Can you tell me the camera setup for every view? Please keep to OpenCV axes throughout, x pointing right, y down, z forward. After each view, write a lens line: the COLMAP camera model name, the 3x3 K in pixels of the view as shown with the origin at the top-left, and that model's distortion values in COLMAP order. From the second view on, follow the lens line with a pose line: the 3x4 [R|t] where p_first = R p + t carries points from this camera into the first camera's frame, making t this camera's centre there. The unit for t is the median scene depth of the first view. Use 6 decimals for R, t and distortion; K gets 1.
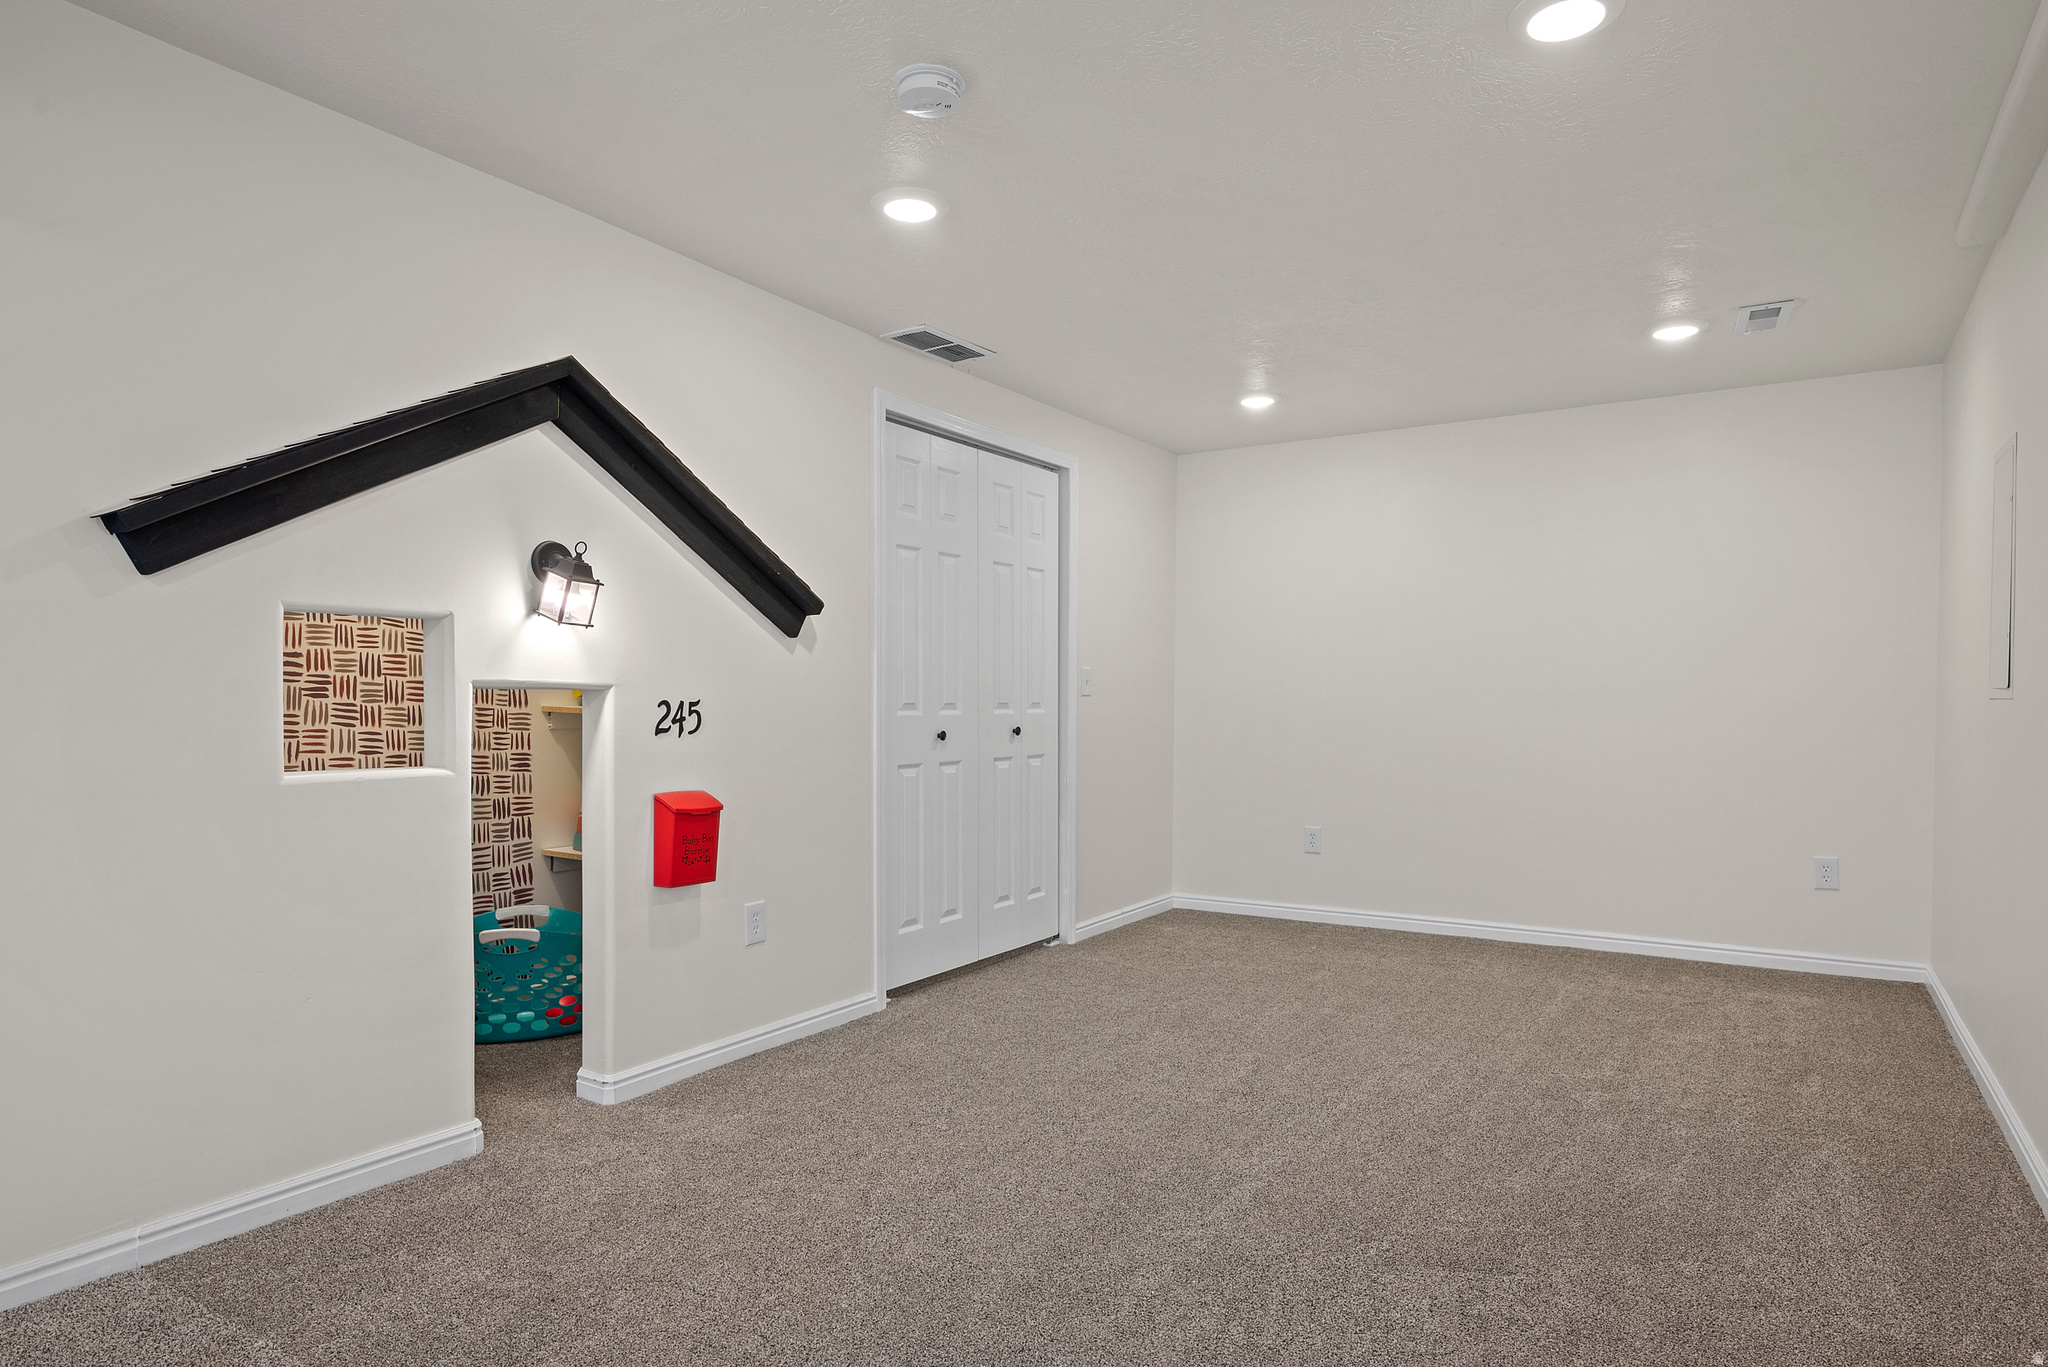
lens RADIAL K [[1128.0, 0, 1024.4], [0, 1128.0, 694.1], [0, 0, 1]] dist [-0.000554, 0.002329]
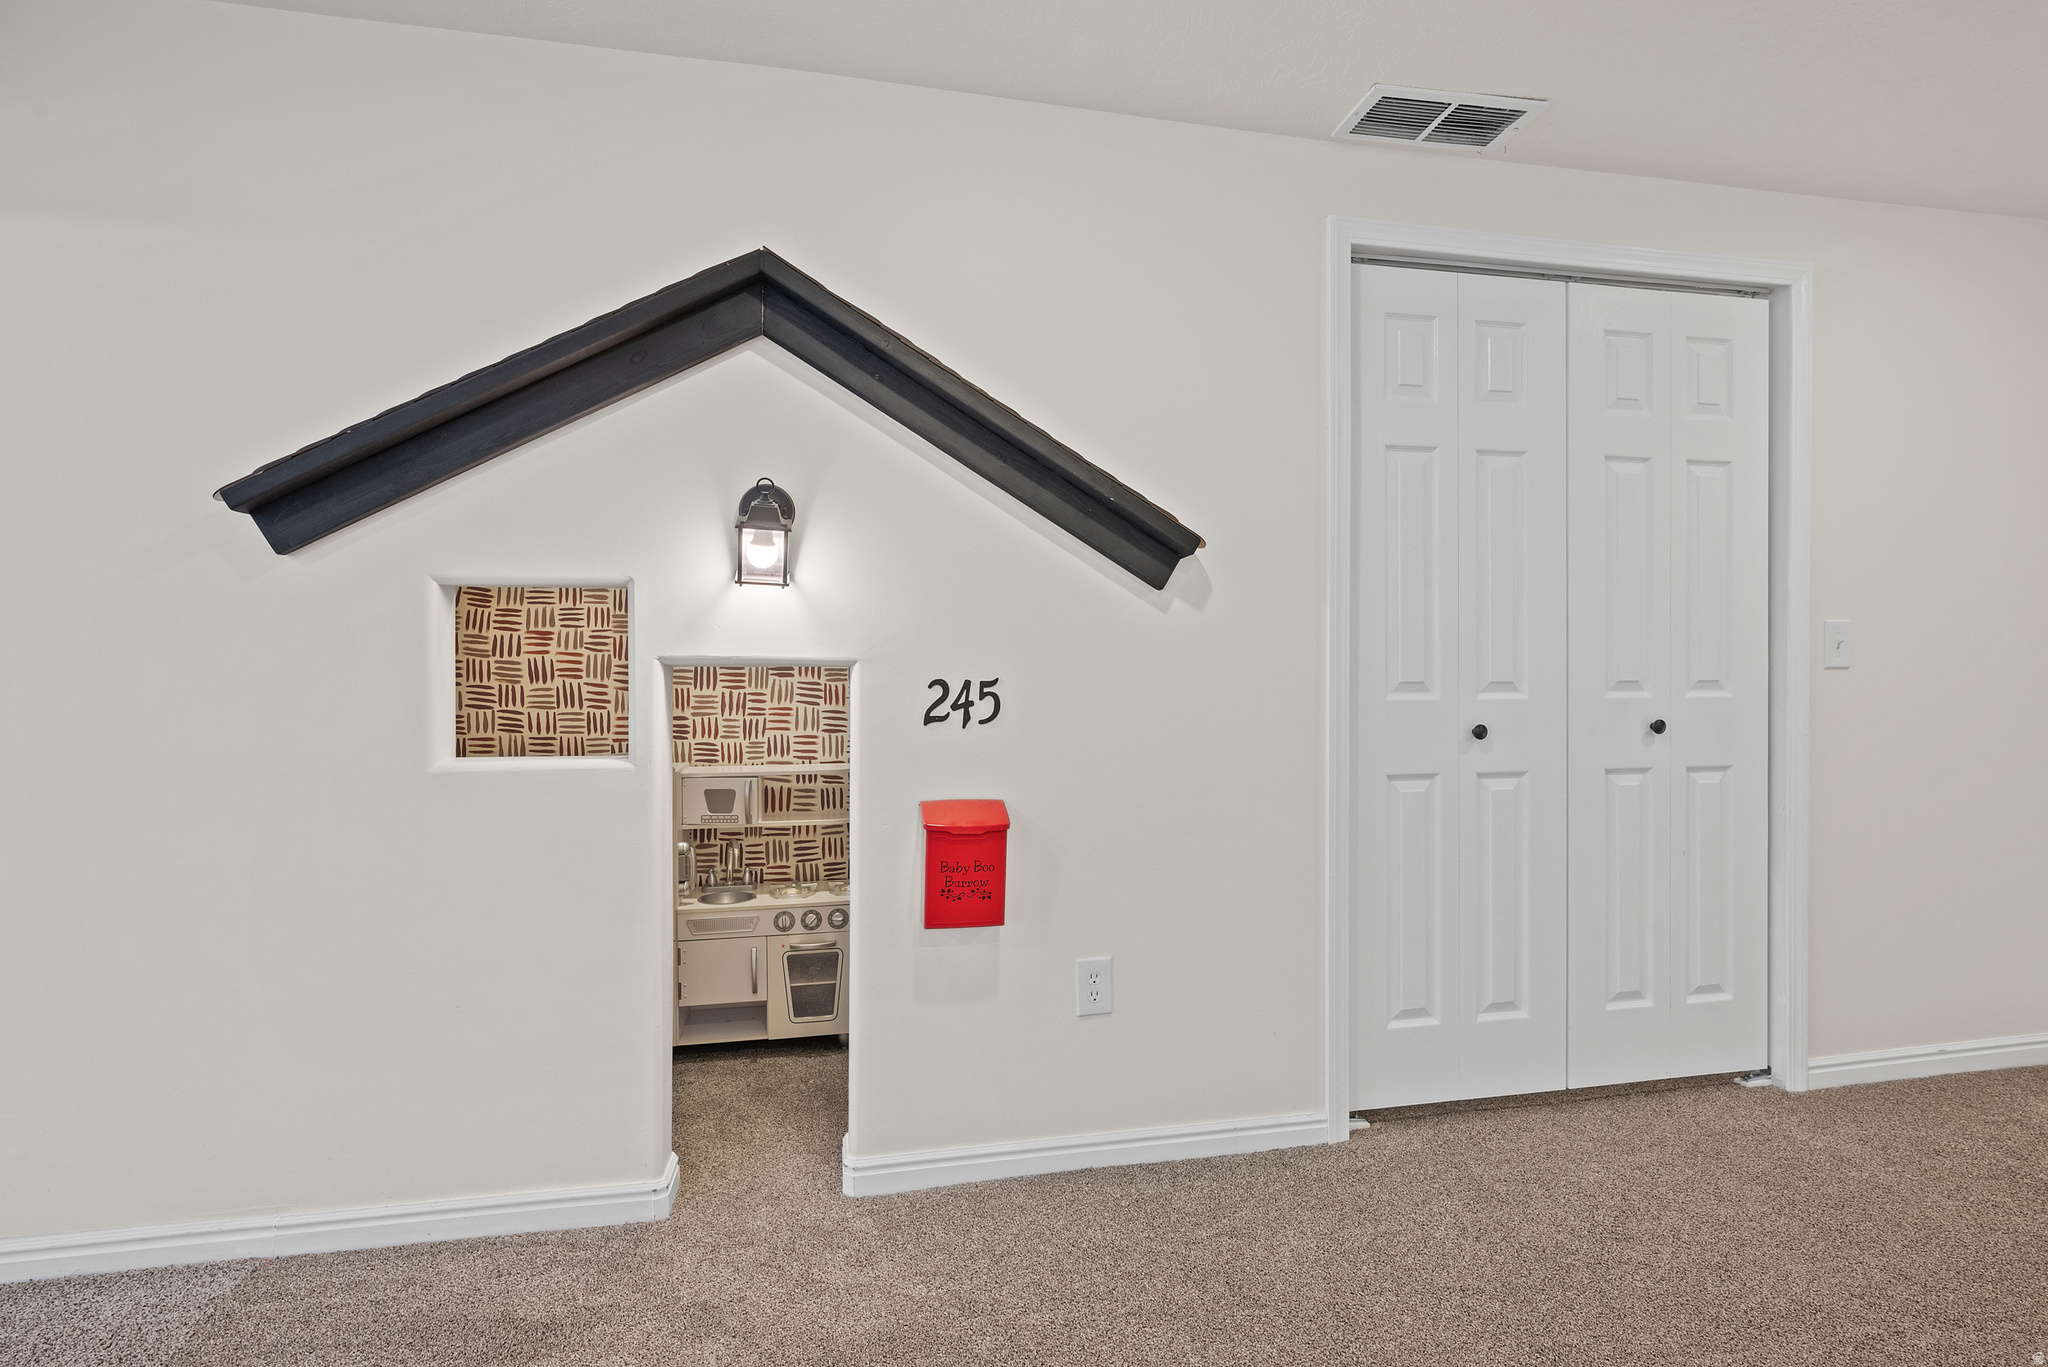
lens RADIAL K [[996.7, 0, 1023.3], [0, 996.7, 673.4], [0, 0, 1]] dist [0.002204, 0.000321]
pose [[0.711731, -0.005316, -0.702432, 0.174062], [0.006811, 0.999977, -0.000667, 0.002055], [0.702419, -0.004309, 0.711750, 0.496283]]
